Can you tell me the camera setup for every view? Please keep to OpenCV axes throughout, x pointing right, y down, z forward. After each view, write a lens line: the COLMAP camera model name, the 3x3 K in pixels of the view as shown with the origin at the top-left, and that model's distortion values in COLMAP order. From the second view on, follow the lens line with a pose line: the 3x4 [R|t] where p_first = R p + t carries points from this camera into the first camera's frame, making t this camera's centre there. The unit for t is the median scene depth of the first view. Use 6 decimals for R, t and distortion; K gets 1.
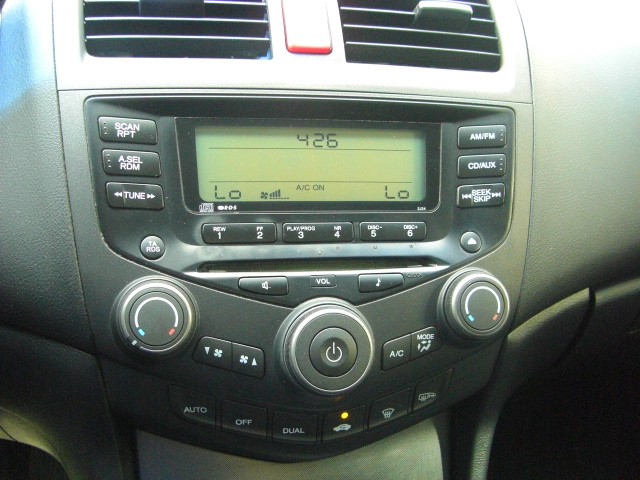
lens RADIAL K [[708.5, 0, 300.7], [0, 708.5, 251.3], [0, 0, 1]] dist [-0.137169, 0.000000]
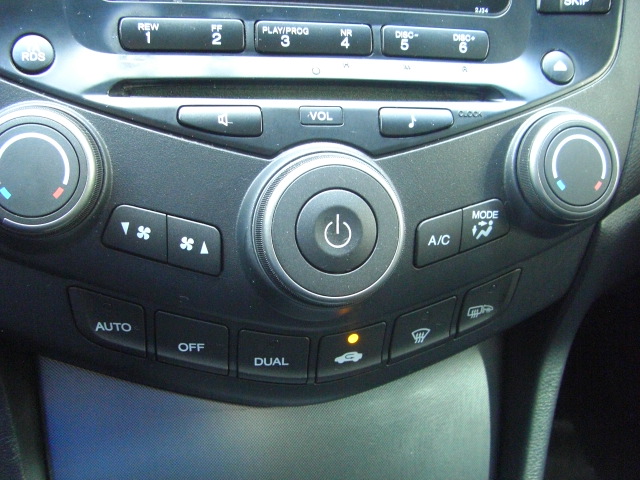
lens RADIAL K [[708.5, 0, 303.6], [0, 708.5, 257.4], [0, 0, 1]] dist [-0.137169, 0.000000]
pose [[0.999935, 0.011328, 0.001337, 0.017012], [-0.011407, 0.992727, 0.119843, 0.087887], [0.000031, -0.119850, 0.992792, 0.387730]]
